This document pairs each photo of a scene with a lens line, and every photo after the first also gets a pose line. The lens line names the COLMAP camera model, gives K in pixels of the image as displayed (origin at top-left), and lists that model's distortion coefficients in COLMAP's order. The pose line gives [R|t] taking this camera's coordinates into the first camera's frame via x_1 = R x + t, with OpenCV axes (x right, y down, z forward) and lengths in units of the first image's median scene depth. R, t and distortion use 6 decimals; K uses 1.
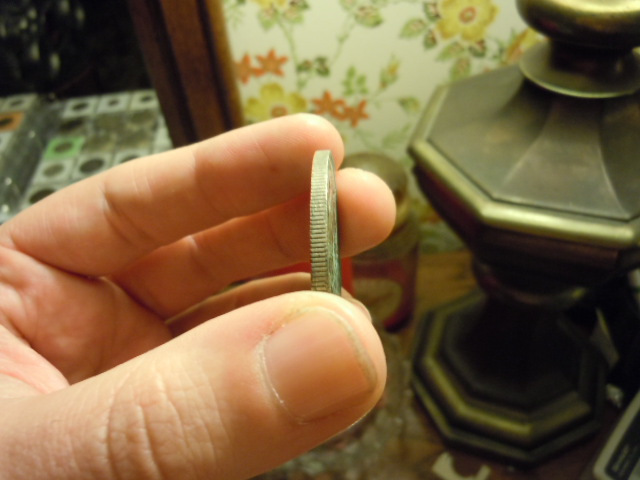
lens RADIAL K [[531.6, 0, 317.8], [0, 531.6, 239.5], [0, 0, 1]] dist [0.019603, -0.085223]
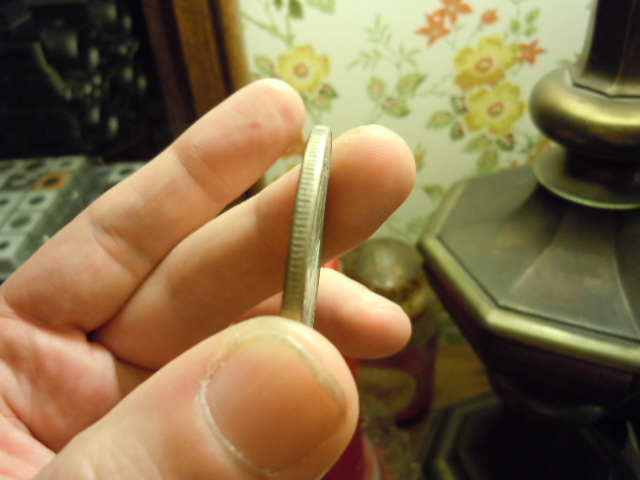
lens RADIAL K [[531.6, 0, 317.8], [0, 531.6, 239.5], [0, 0, 1]] dist [0.019603, -0.085223]
pose [[0.994606, 0.065940, -0.080073, 0.043495], [-0.075495, 0.989550, -0.122849, -0.030238], [0.071136, 0.128231, 0.989190, 0.011912]]
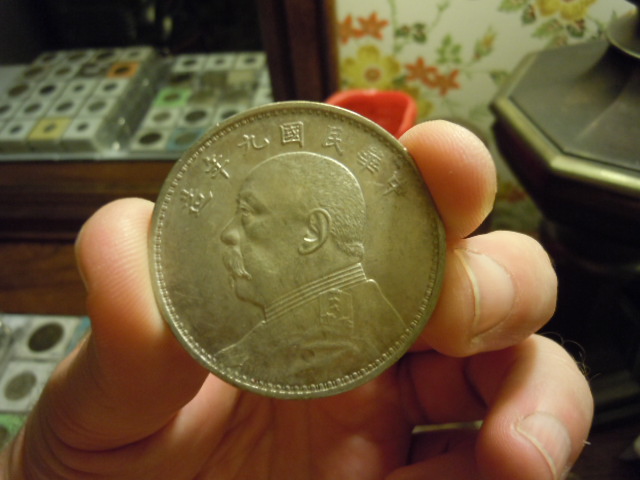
lens RADIAL K [[531.6, 0, 317.8], [0, 531.6, 239.5], [0, 0, 1]] dist [0.019603, -0.085223]
pose [[0.982048, 0.127848, -0.138699, 0.008604], [-0.124478, 0.991682, 0.032741, 0.071133], [0.141731, -0.014888, 0.989793, -0.074697]]
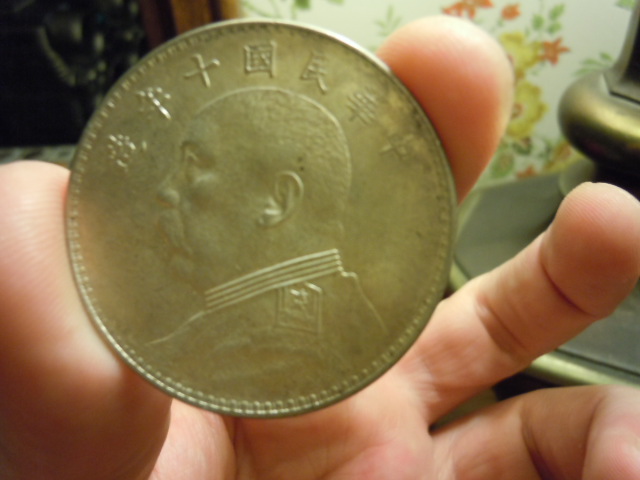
lens RADIAL K [[531.6, 0, 317.8], [0, 531.6, 239.5], [0, 0, 1]] dist [0.019603, -0.085223]
pose [[0.991987, 0.091241, -0.087390, 0.040891], [-0.100181, 0.989512, -0.104069, -0.063789], [0.076978, 0.111990, 0.990723, 0.063674]]
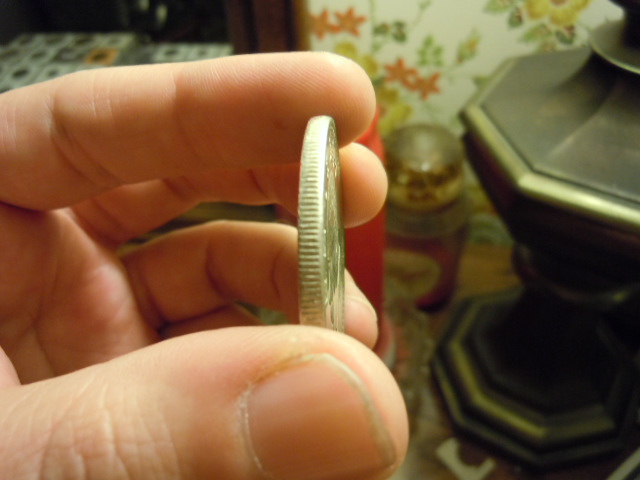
lens RADIAL K [[531.6, 0, 317.8], [0, 531.6, 239.5], [0, 0, 1]] dist [0.019603, -0.085223]
pose [[0.976286, 0.174328, -0.128358, 0.055166], [-0.171190, 0.984610, 0.035177, 0.045304], [0.132515, -0.012369, 0.991104, 0.000798]]
